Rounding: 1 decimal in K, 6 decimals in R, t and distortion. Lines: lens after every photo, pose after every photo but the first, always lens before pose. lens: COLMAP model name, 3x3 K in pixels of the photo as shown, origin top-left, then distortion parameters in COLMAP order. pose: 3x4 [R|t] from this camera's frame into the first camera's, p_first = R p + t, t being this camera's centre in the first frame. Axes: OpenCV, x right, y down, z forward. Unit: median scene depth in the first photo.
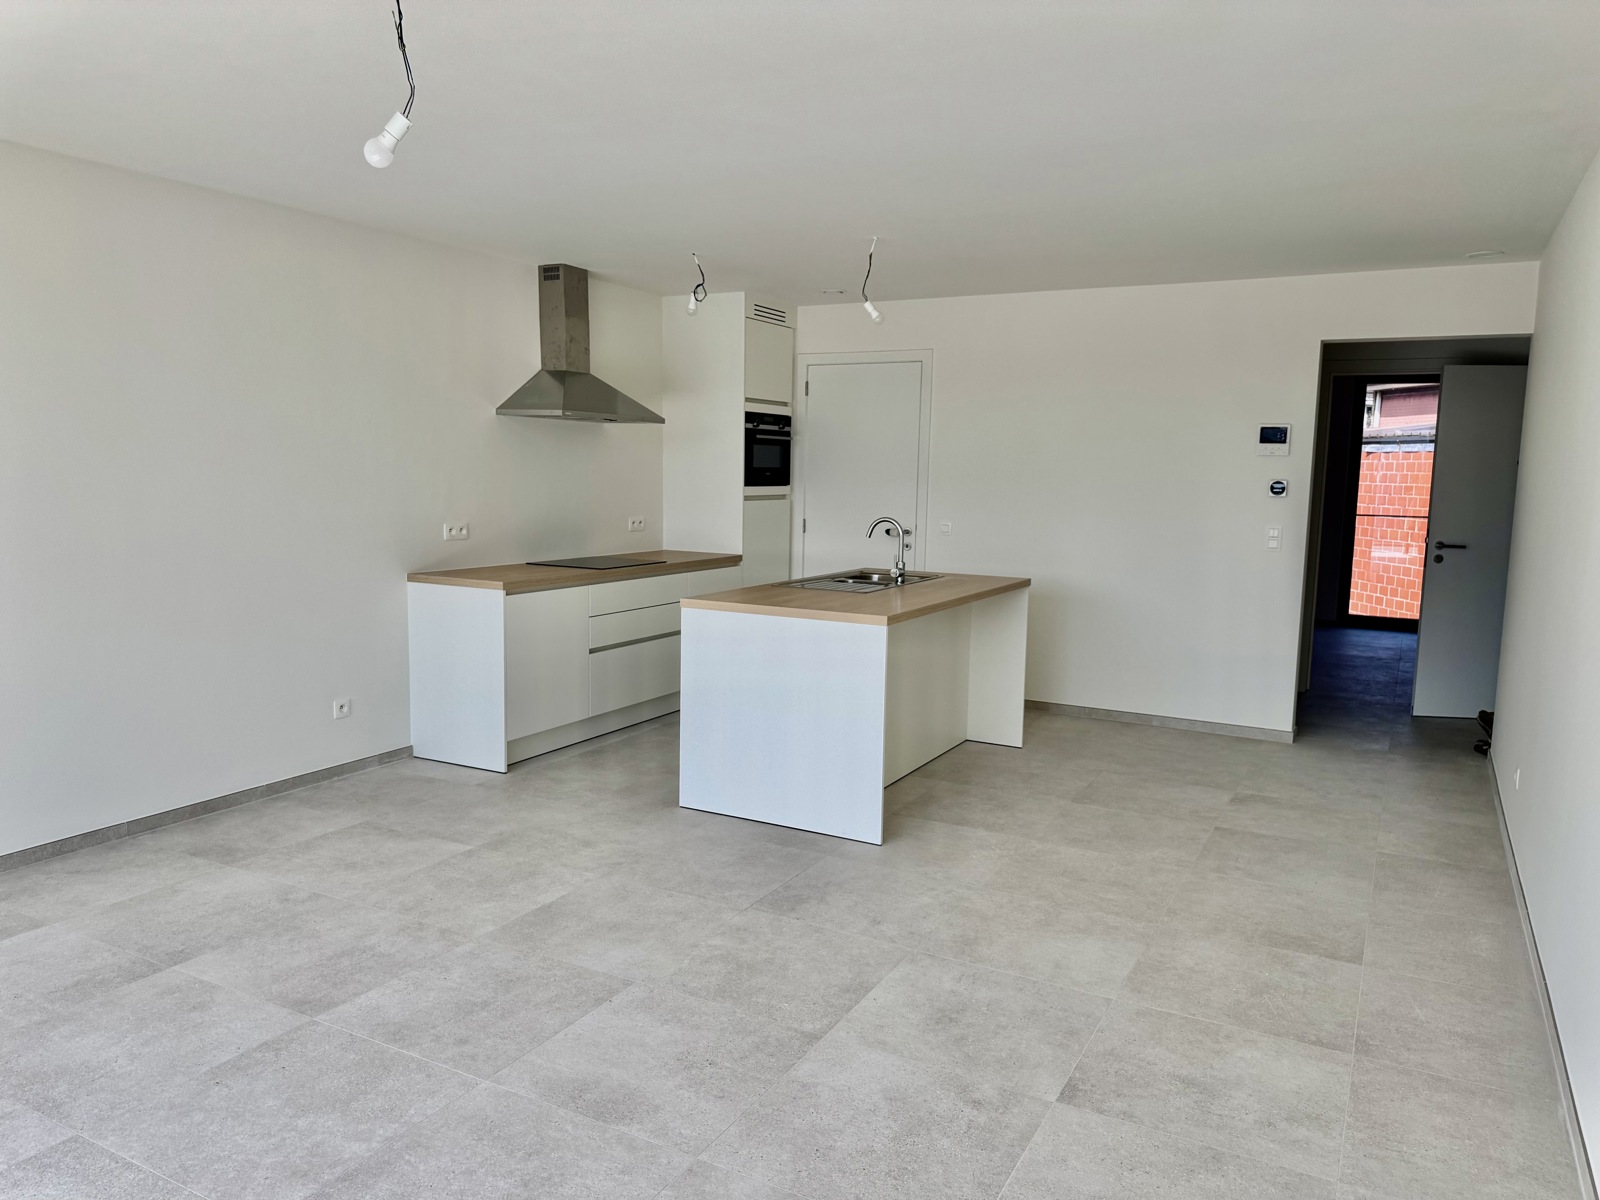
lens RADIAL K [[1126.9, 0, 800.0], [0, 1126.9, 600.0], [0, 0, 1]] dist [0.051691, -0.070997]
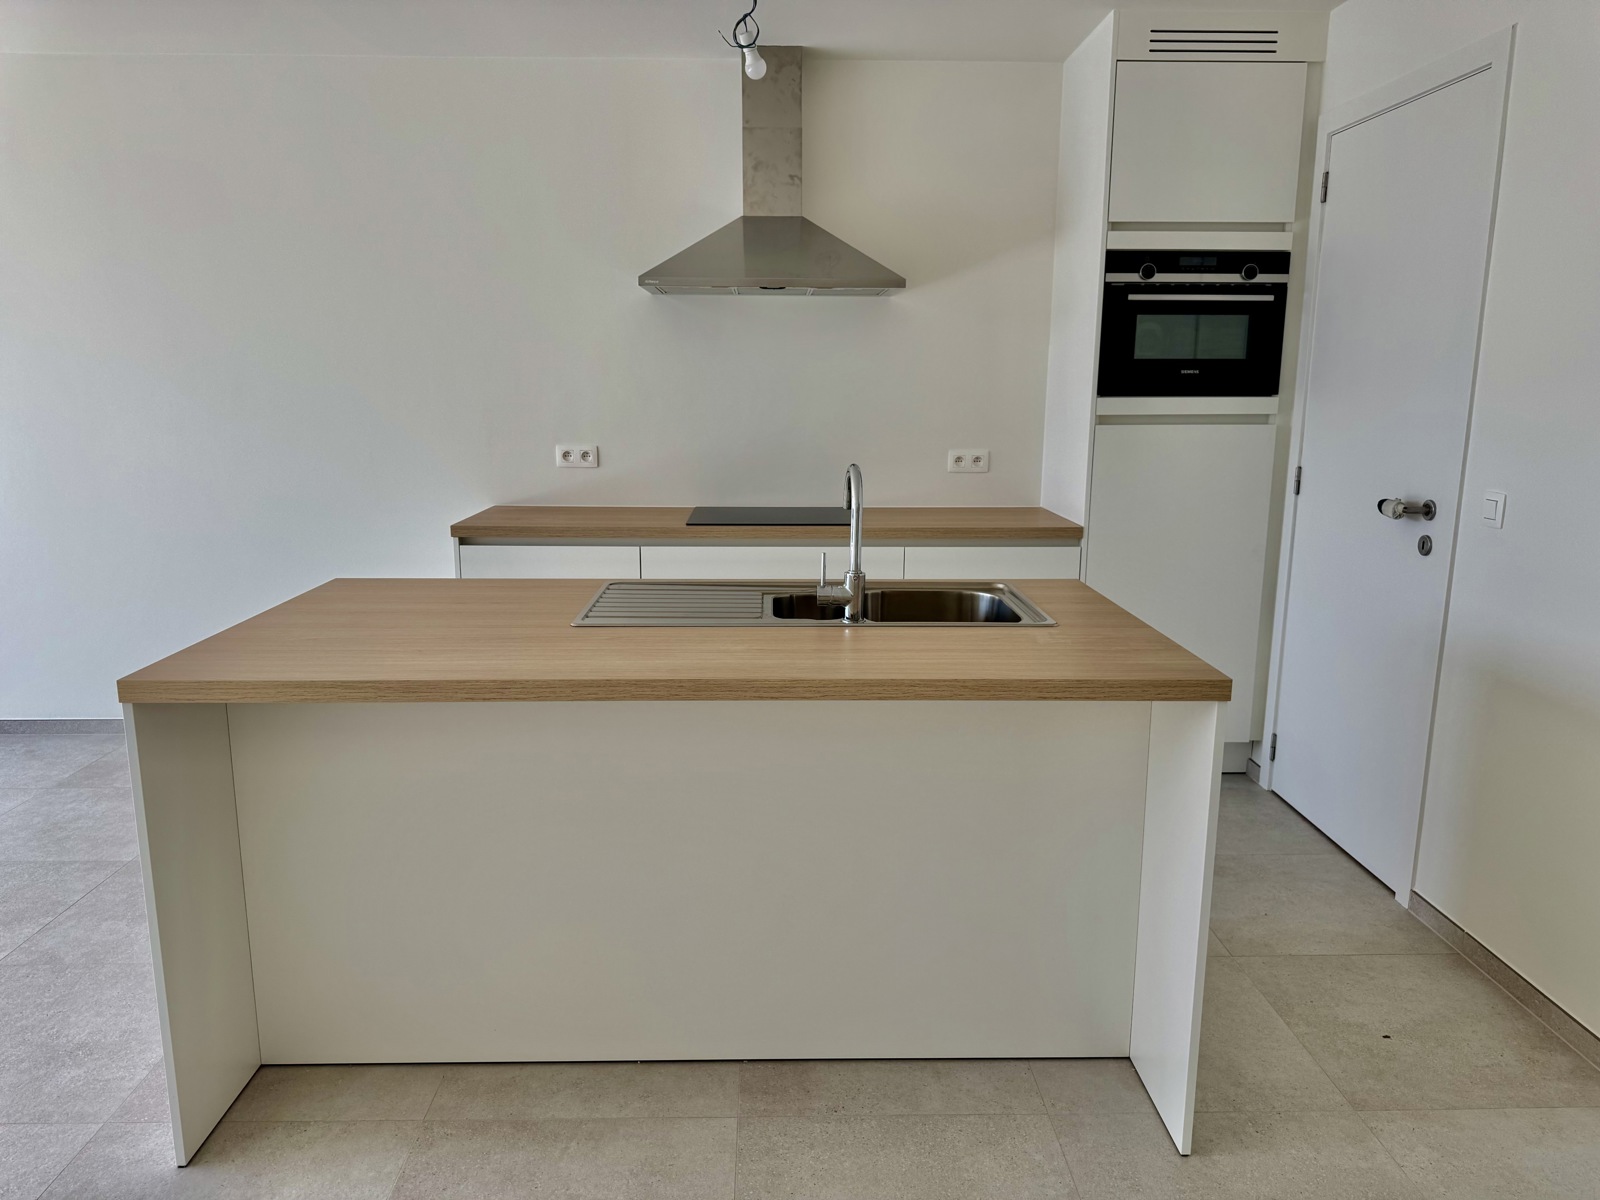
lens RADIAL K [[1135.7, 0, 800.0], [0, 1135.7, 600.0], [0, 0, 1]] dist [0.008348, -0.038323]
pose [[0.488508, 0.150497, -0.859483, 0.348887], [-0.095011, 0.988331, 0.119057, -0.056651], [0.867371, 0.023500, 0.497106, 0.615255]]
